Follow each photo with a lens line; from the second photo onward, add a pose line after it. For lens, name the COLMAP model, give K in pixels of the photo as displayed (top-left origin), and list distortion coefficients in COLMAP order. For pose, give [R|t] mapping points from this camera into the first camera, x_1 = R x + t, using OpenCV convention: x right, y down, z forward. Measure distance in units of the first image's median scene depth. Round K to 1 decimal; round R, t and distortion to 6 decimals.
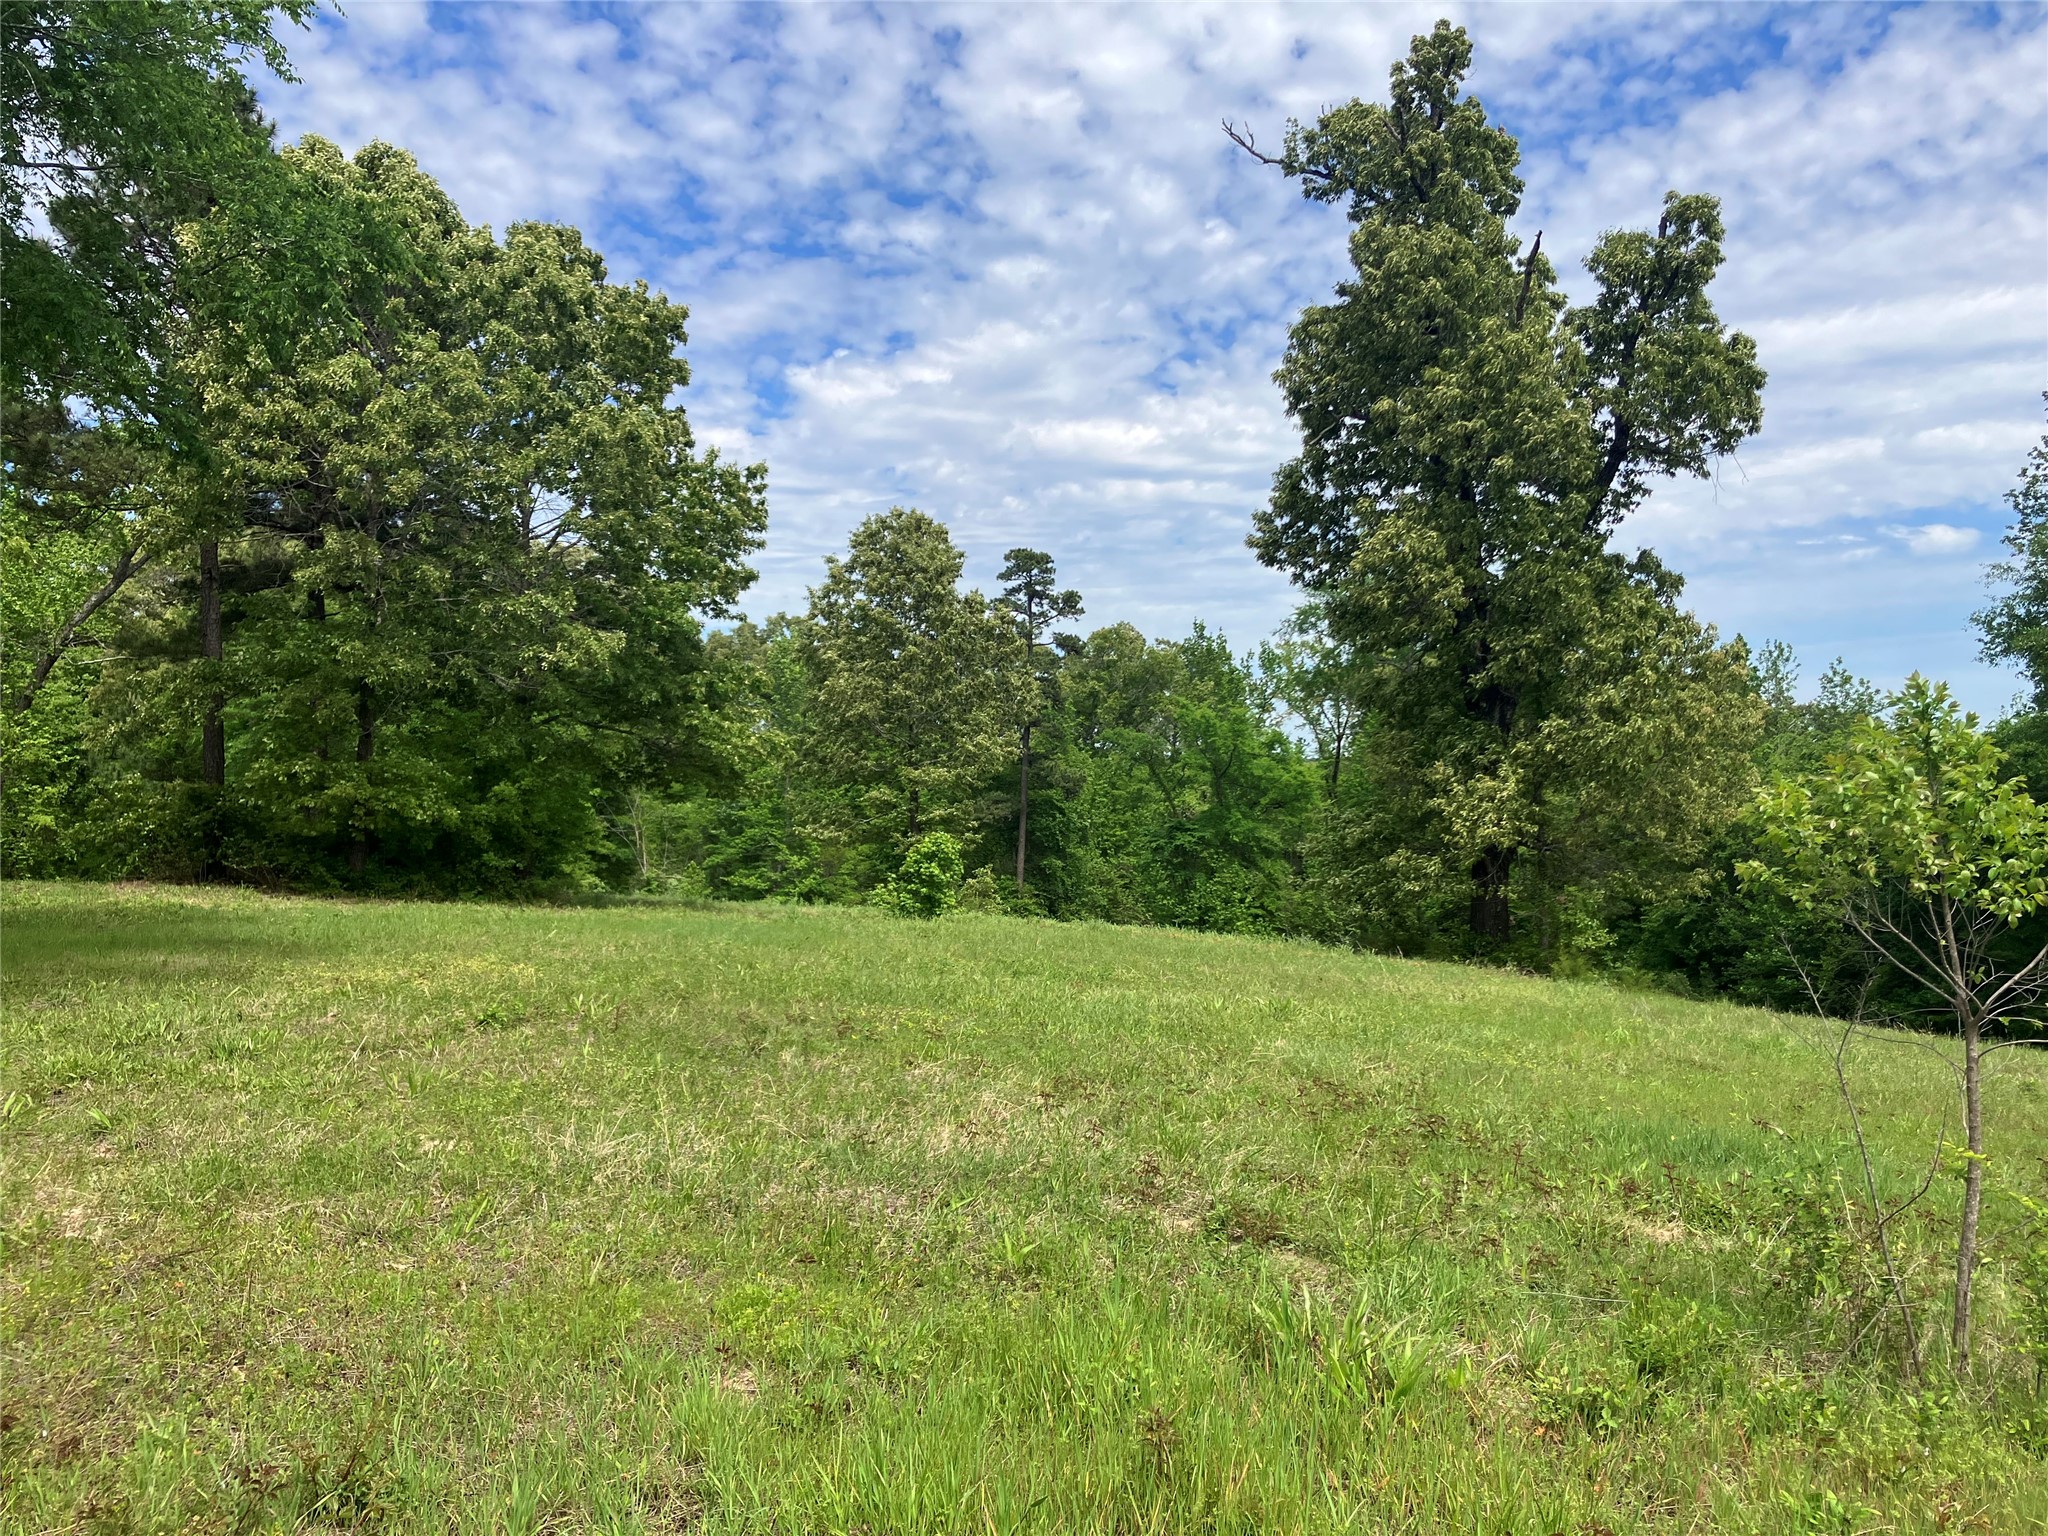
lens RADIAL K [[1693.4, 0, 1010.5], [0, 1693.4, 759.0], [0, 0, 1]] dist [0.002764, -0.029554]
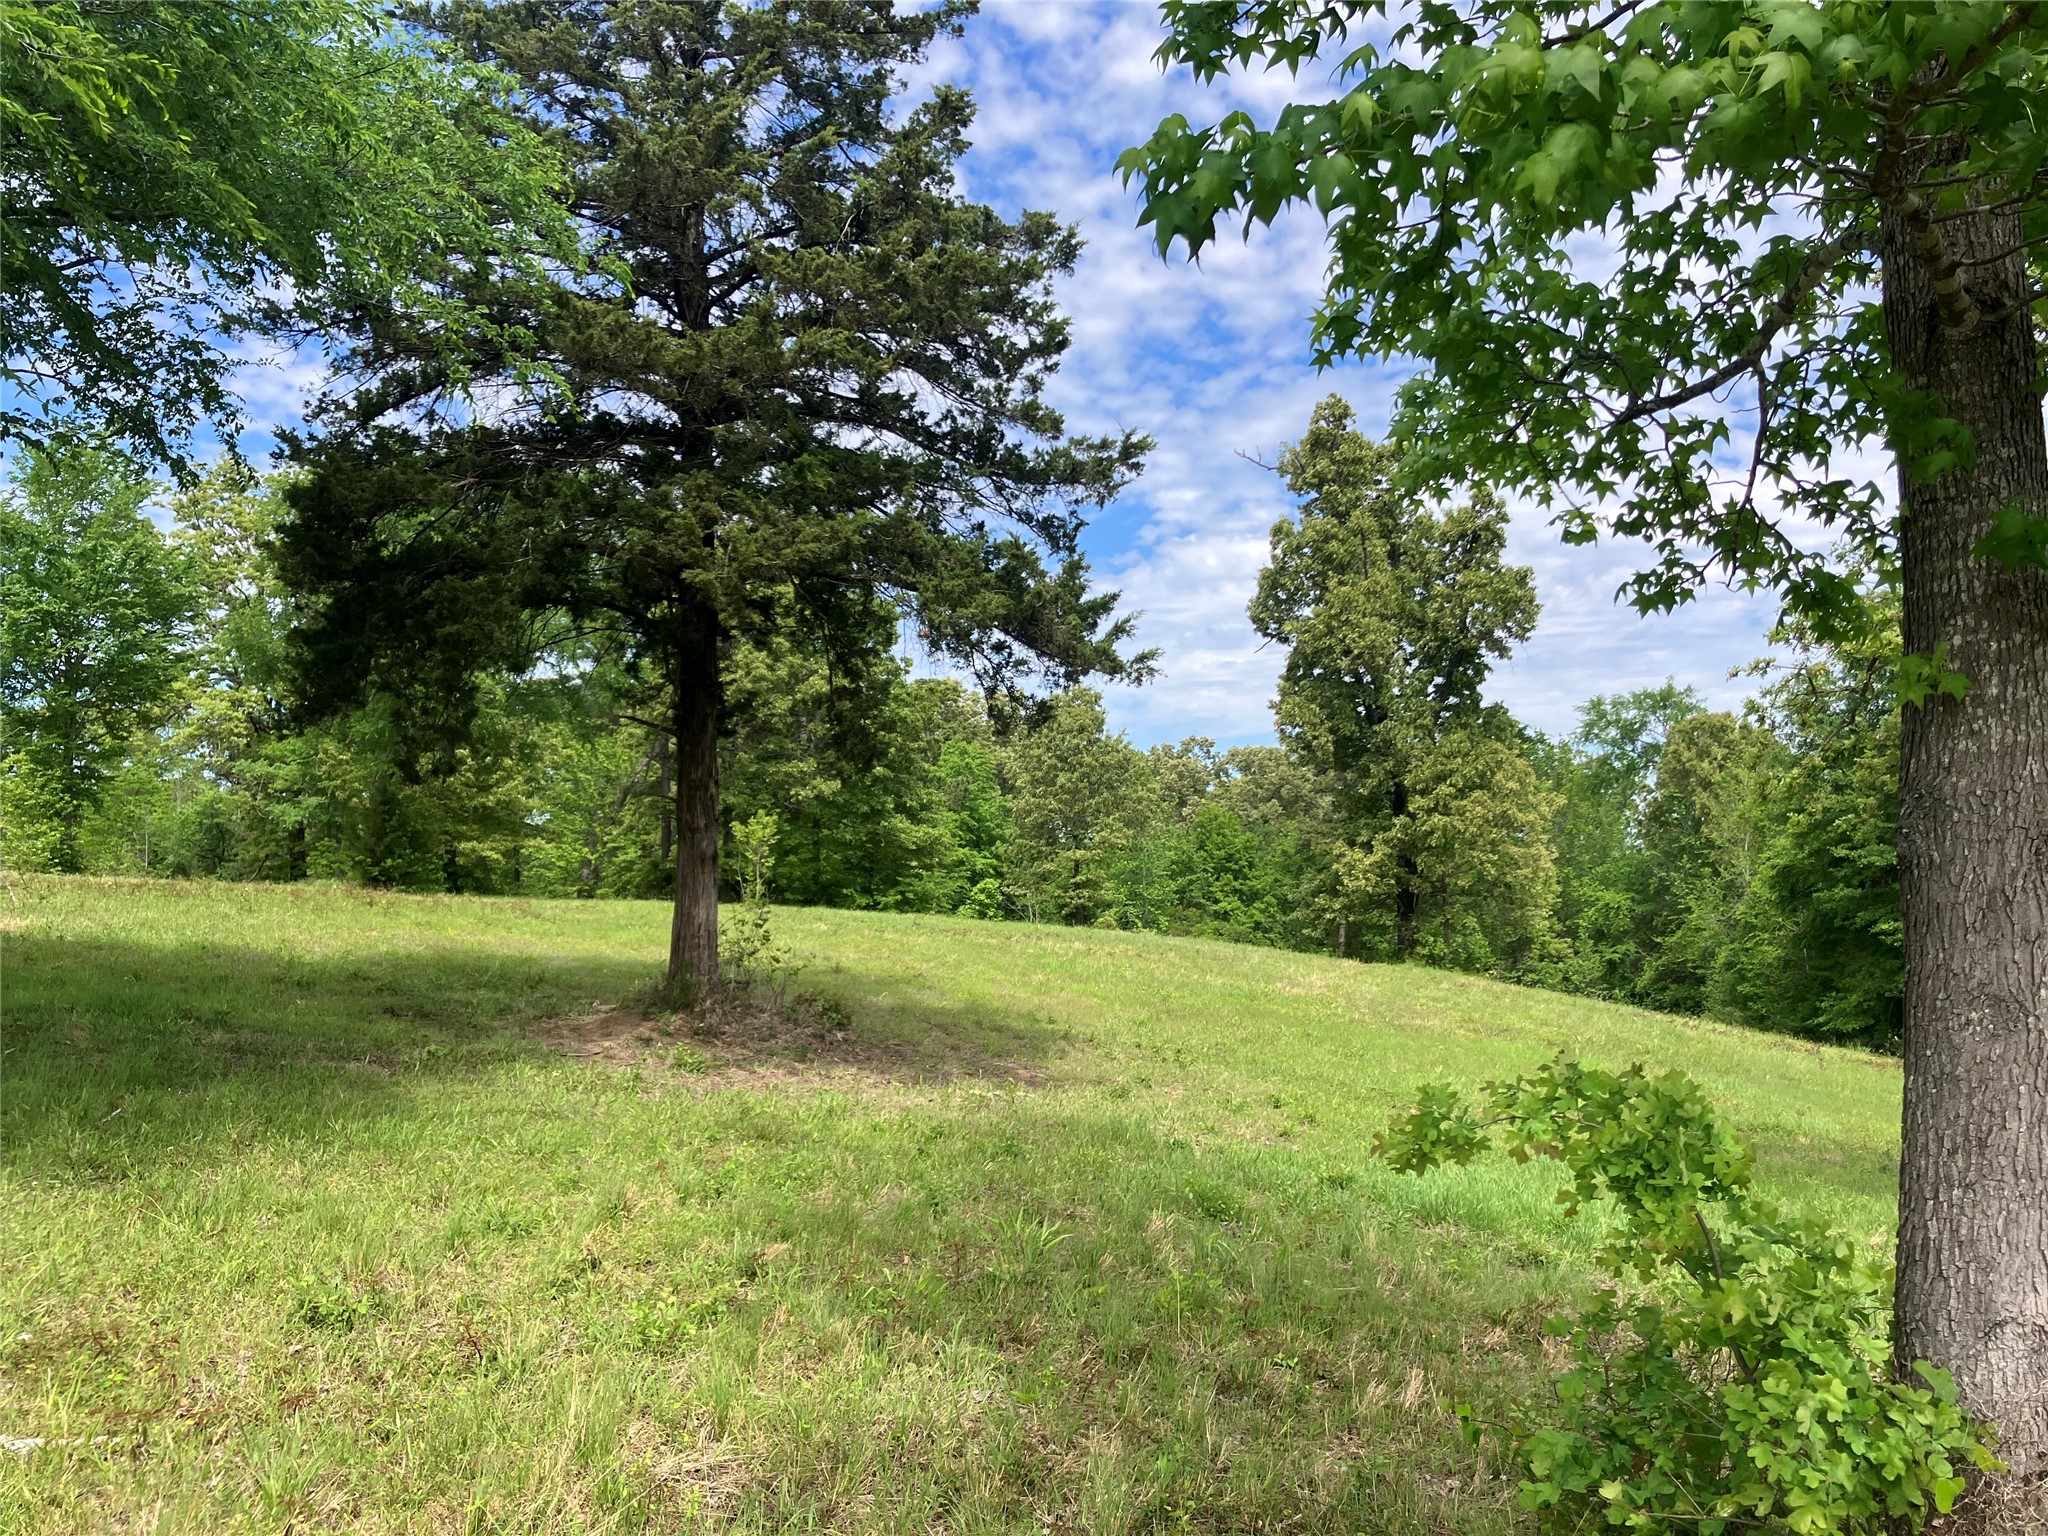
lens RADIAL K [[1693.4, 0, 1019.5], [0, 1693.4, 771.6], [0, 0, 1]] dist [0.002764, -0.029554]
pose [[0.951164, -0.024893, -0.307680, 0.171881], [0.008078, 0.998409, -0.055803, 0.008325], [0.308580, 0.050593, 0.949852, -0.247773]]
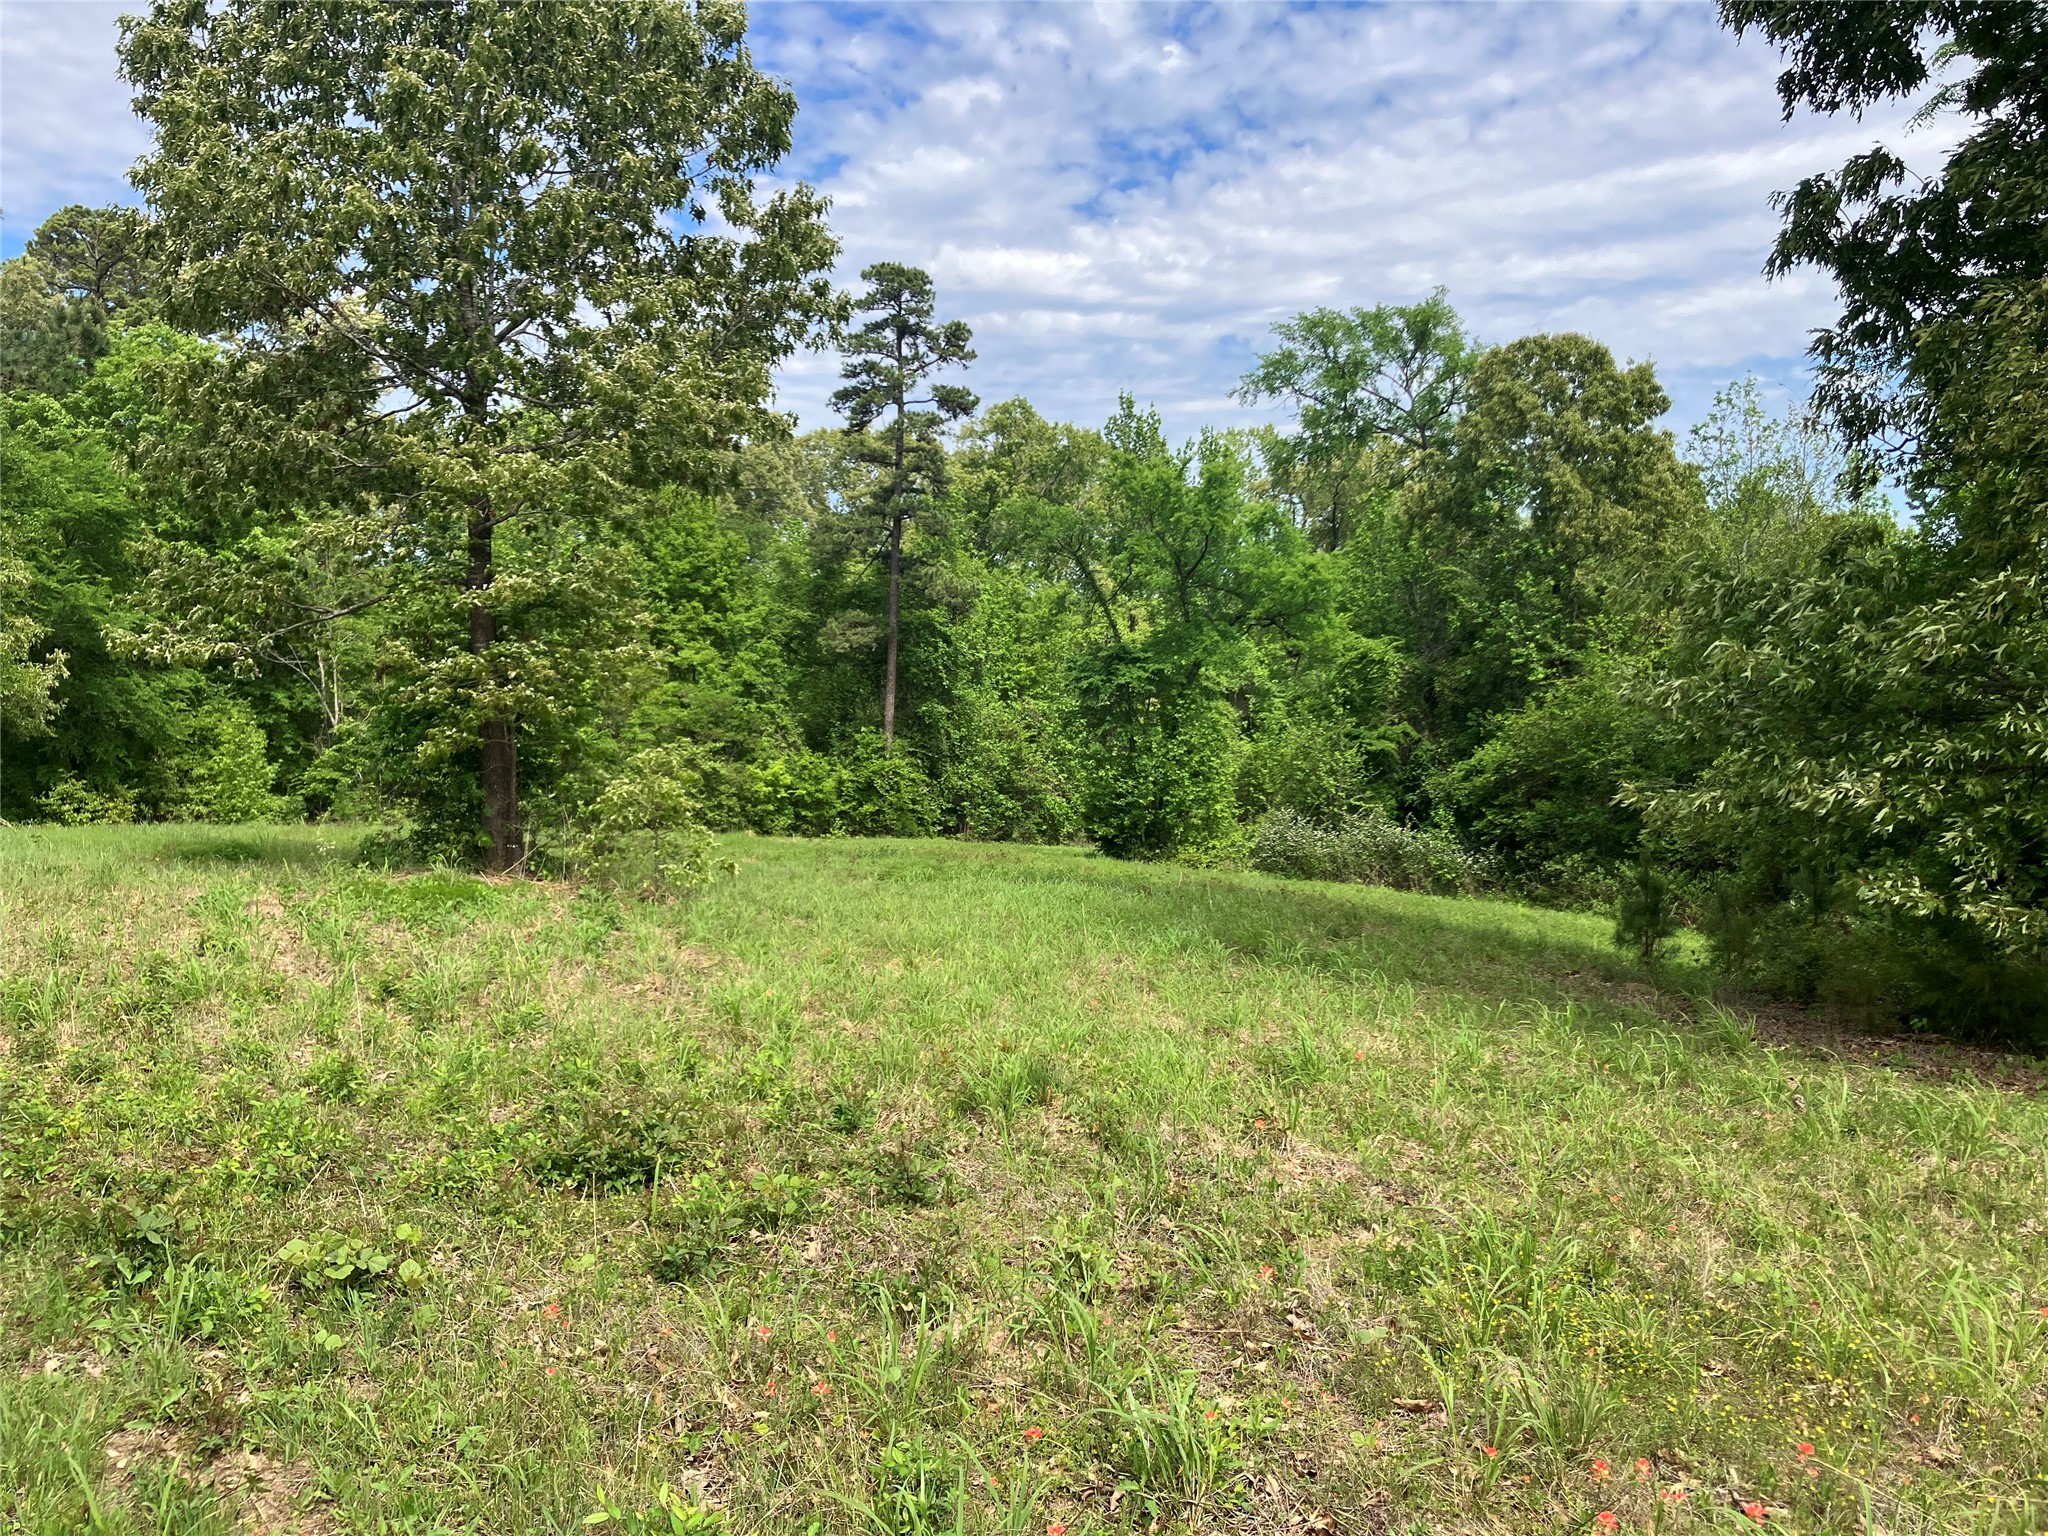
lens RADIAL K [[1693.4, 0, 1027.9], [0, 1693.4, 774.8], [0, 0, 1]] dist [0.002764, -0.029554]
pose [[0.997605, -0.006718, 0.068843, 0.015153], [-0.000414, 0.994674, 0.103074, 0.014531], [-0.069169, -0.102856, 0.992288, 0.276188]]
